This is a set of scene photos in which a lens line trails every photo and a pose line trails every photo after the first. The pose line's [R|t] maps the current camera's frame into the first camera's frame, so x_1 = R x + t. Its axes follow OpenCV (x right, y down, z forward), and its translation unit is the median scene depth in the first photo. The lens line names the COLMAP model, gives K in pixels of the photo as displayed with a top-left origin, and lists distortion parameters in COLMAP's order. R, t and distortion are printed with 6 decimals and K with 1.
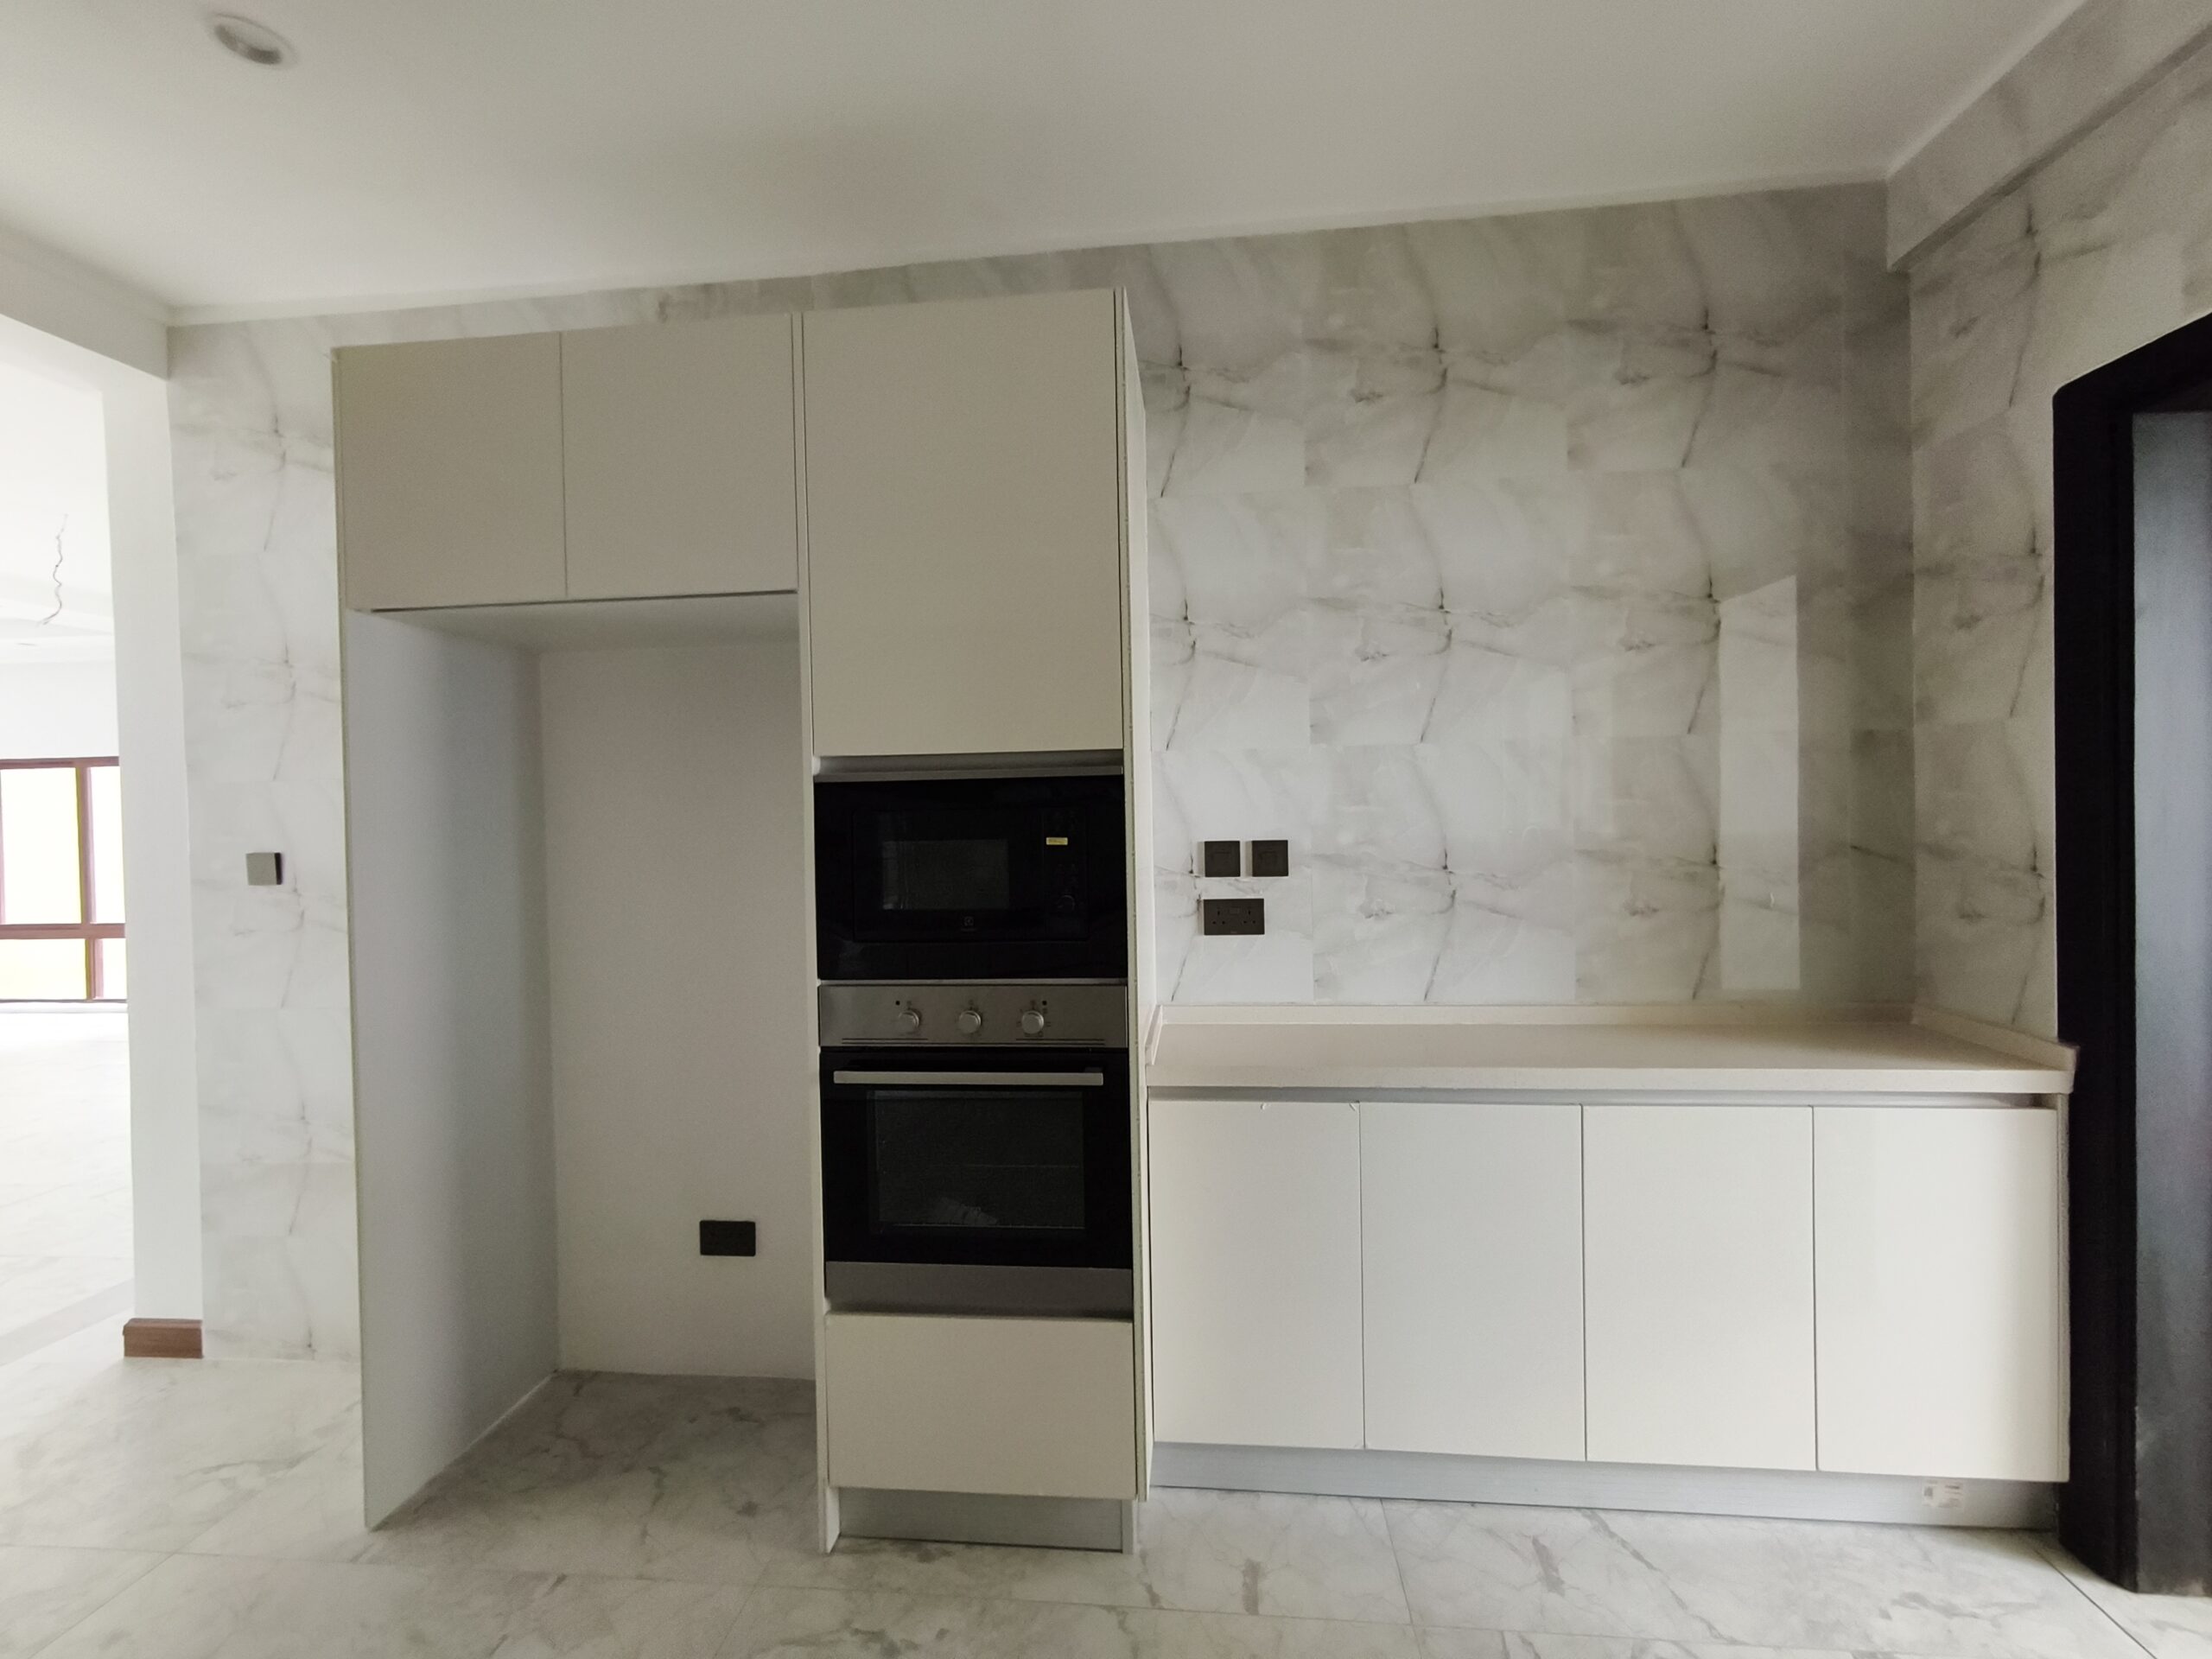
lens RADIAL K [[967.8, 0, 1100.9], [0, 967.8, 821.5], [0, 0, 1]] dist [0.000739, 0.001134]
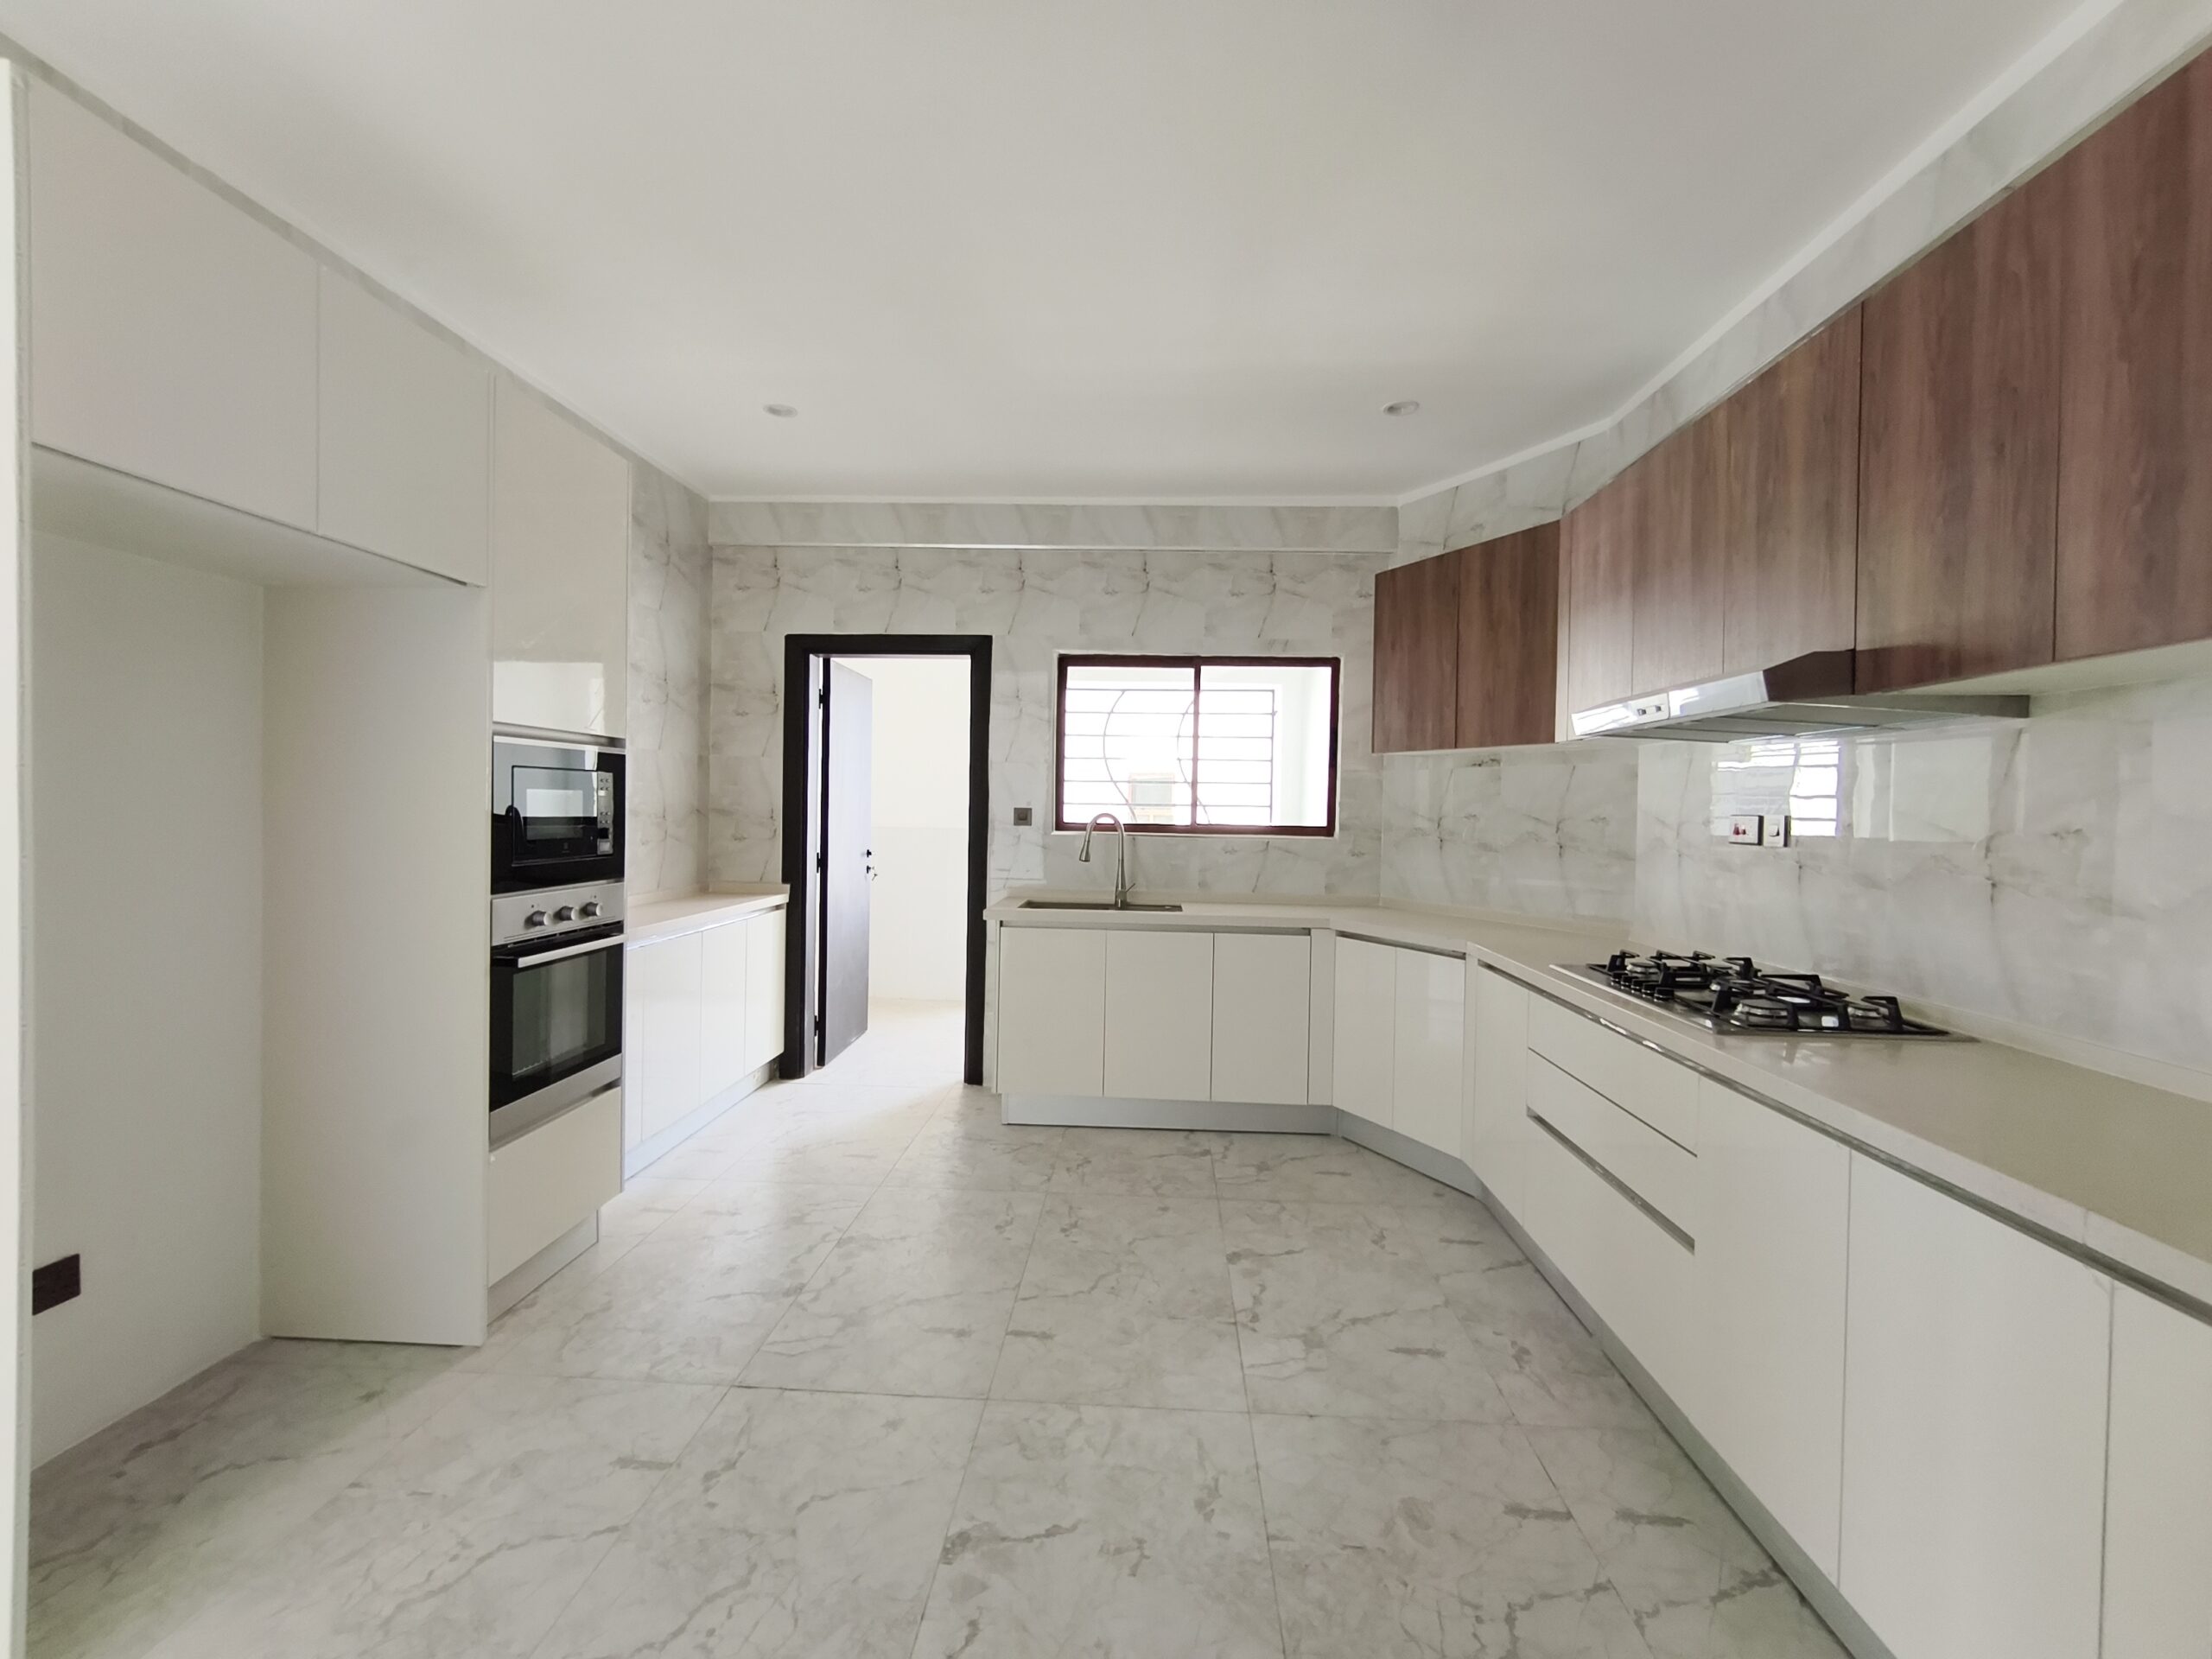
lens RADIAL K [[967.8, 0, 1121.5], [0, 967.8, 813.3], [0, 0, 1]] dist [0.000739, 0.001134]
pose [[-0.057029, 0.014026, 0.998274, -1.559379], [-0.003786, 0.999891, -0.014265, 0.068252], [-0.998365, -0.004593, -0.056970, 0.227335]]
